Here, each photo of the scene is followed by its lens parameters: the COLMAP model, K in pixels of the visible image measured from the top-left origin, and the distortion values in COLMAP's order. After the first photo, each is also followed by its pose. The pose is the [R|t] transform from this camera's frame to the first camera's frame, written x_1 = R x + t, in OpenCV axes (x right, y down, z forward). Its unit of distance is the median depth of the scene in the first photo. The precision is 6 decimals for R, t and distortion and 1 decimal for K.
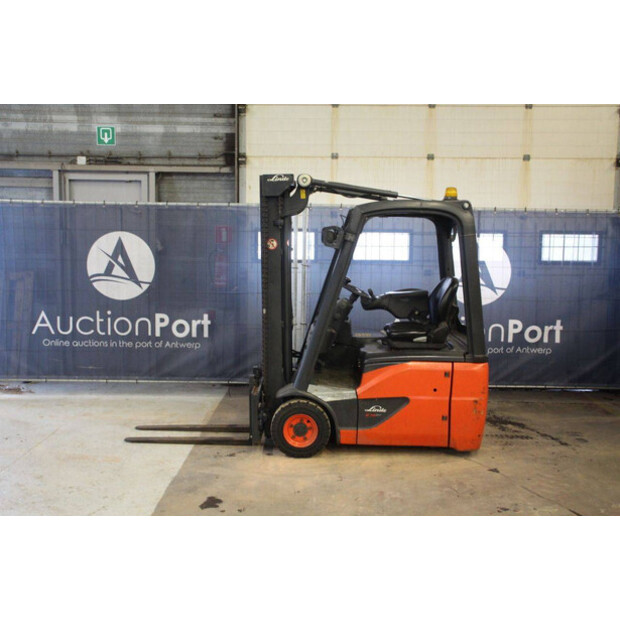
lens RADIAL K [[677.4, 0, 305.2], [0, 677.4, 310.6], [0, 0, 1]] dist [-0.019906, 0.000000]
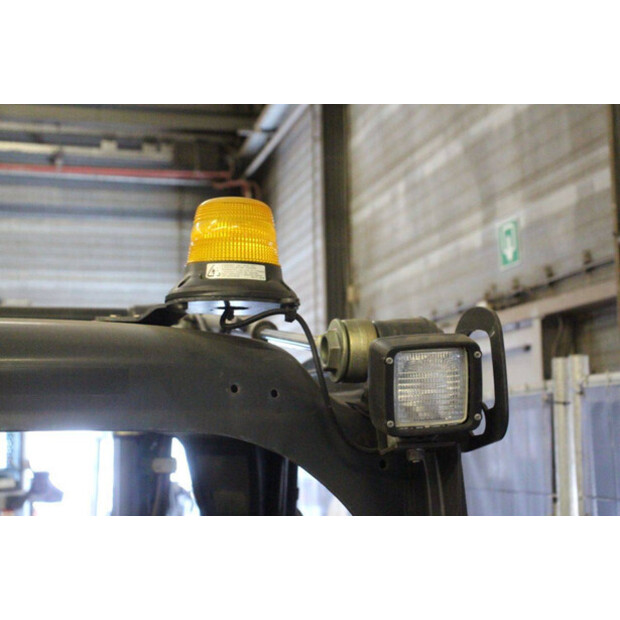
lens RADIAL K [[1167.9, 0, 309.3], [0, 1167.9, 306.2], [0, 0, 1]] dist [0.269929, 0.000000]
pose [[0.258620, -0.141993, -0.955486, 0.446898], [-0.090851, 0.981178, -0.170401, -0.118814], [0.961697, 0.130876, 0.240852, 0.940413]]
